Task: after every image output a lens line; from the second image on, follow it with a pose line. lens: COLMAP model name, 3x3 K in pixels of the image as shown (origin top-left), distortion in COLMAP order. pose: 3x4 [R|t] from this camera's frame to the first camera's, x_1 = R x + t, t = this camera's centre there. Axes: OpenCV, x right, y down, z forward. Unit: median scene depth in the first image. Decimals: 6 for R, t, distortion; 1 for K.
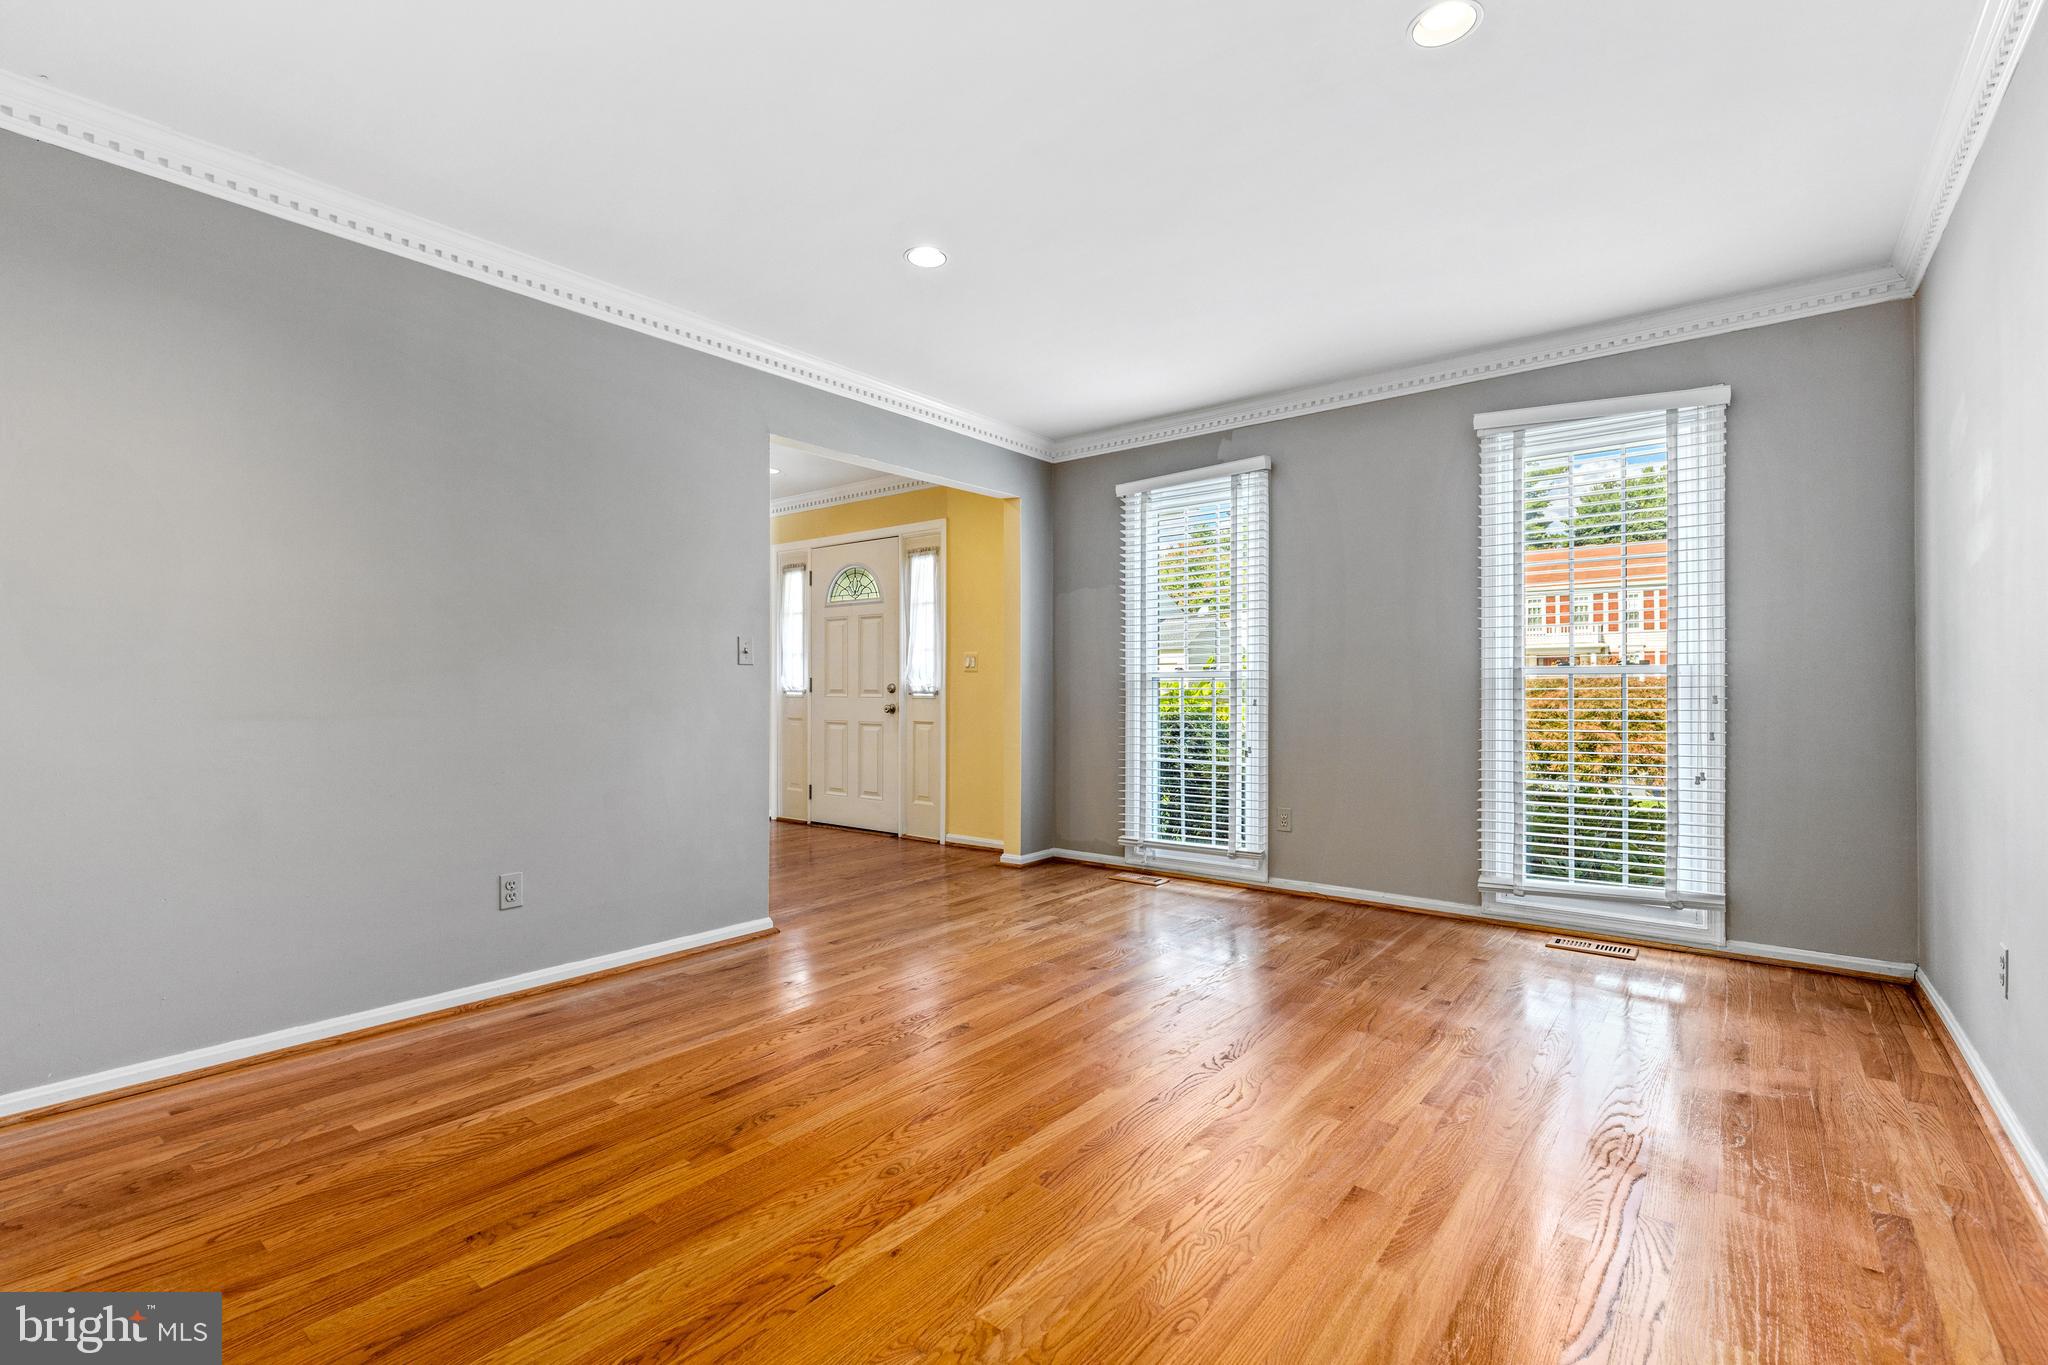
lens RADIAL K [[921.0, 0, 1036.7], [0, 921.0, 684.7], [0, 0, 1]] dist [-0.000125, 0.001456]
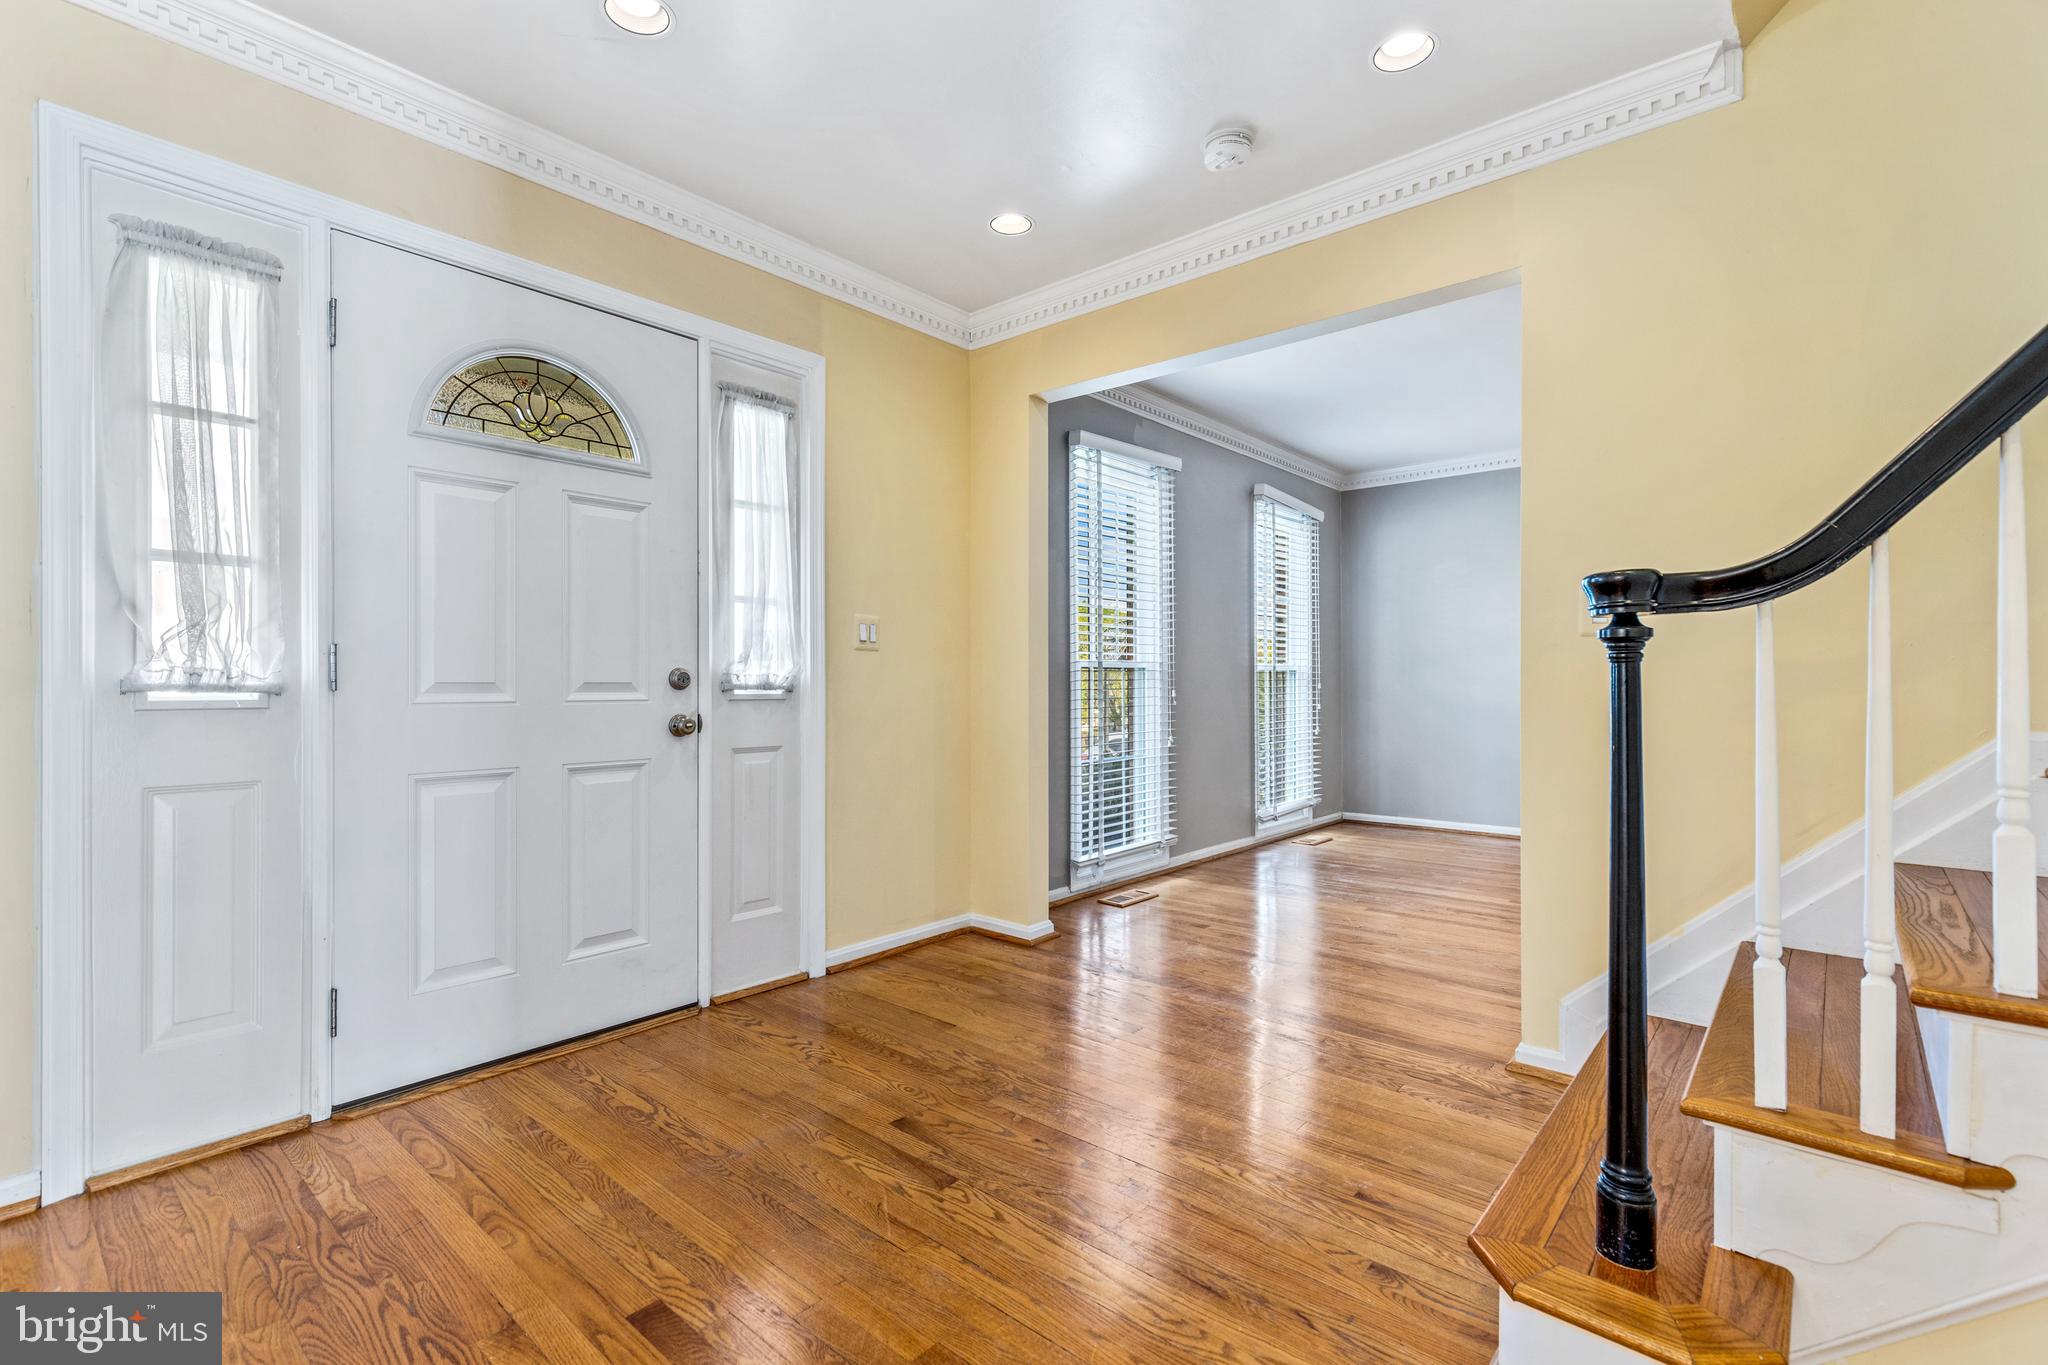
lens RADIAL K [[921.0, 0, 1036.6], [0, 921.0, 684.6], [0, 0, 1]] dist [-0.000125, 0.001456]
pose [[0.053344, -0.000792, 0.998576, -0.601786], [-0.000887, 0.999999, 0.000840, 0.006537], [-0.998576, -0.000930, 0.053343, 0.827882]]
